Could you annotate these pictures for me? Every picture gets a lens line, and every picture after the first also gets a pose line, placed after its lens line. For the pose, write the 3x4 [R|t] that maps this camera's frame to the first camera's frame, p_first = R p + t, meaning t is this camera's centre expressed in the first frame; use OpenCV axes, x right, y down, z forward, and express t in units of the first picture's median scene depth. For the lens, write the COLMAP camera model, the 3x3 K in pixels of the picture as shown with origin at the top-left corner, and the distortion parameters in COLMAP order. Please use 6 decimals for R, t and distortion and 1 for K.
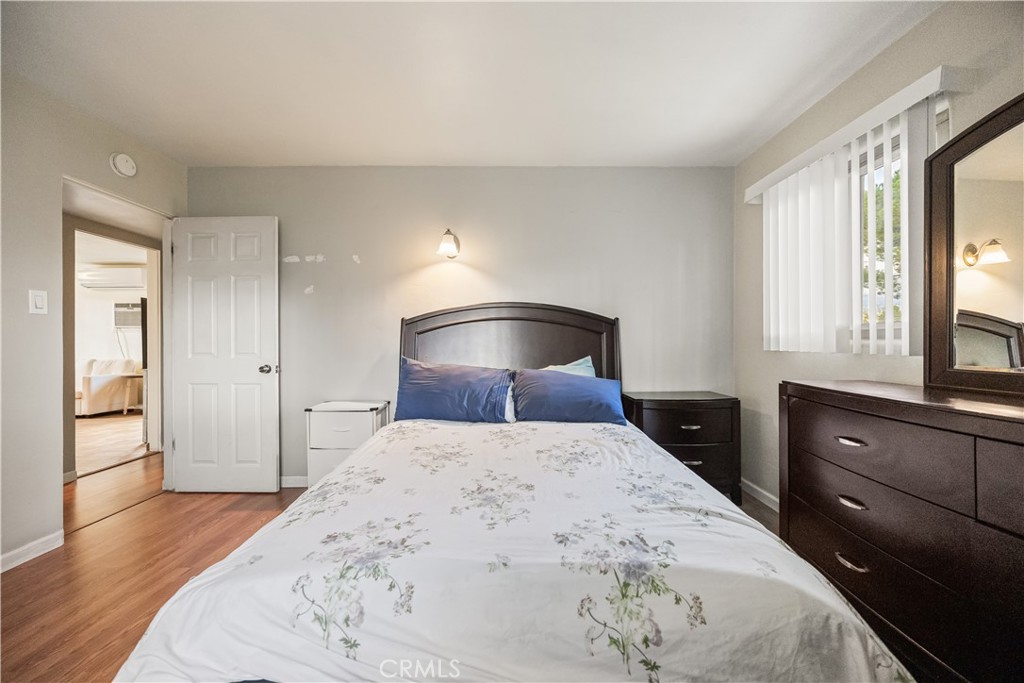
lens RADIAL K [[398.0, 0, 514.7], [0, 398.0, 343.0], [0, 0, 1]] dist [0.000518, -0.000057]
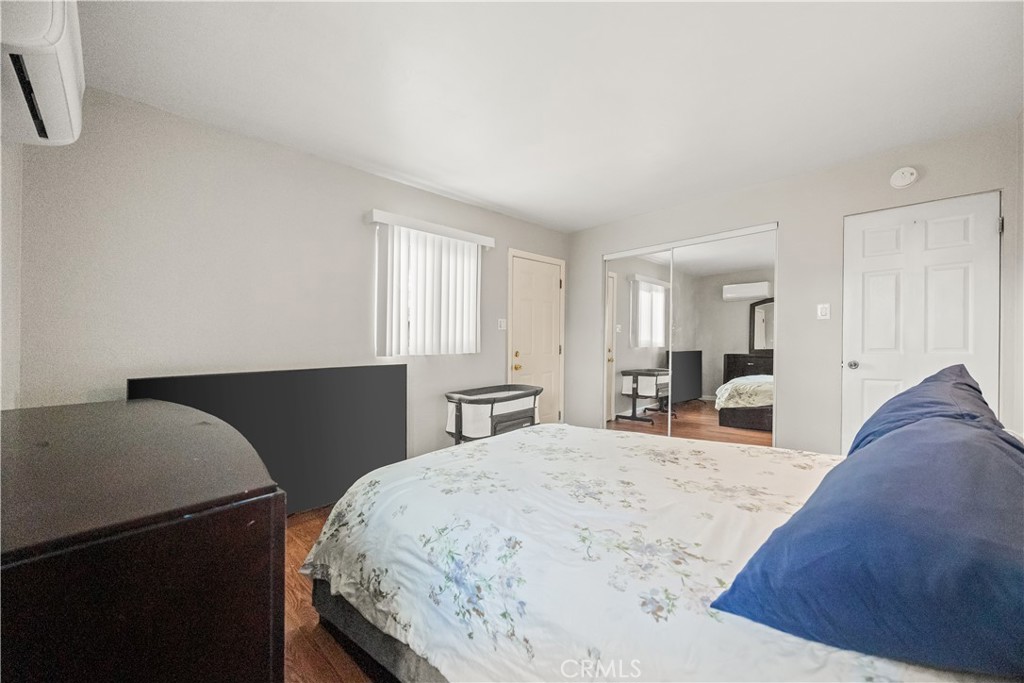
lens RADIAL K [[398.0, 0, 515.7], [0, 398.0, 344.9], [0, 0, 1]] dist [0.000518, -0.000057]
pose [[-0.704051, 0.022919, -0.709780, 0.958590], [0.014462, 0.999735, 0.017937, -0.030336], [0.710003, 0.002364, -0.704195, 1.715207]]
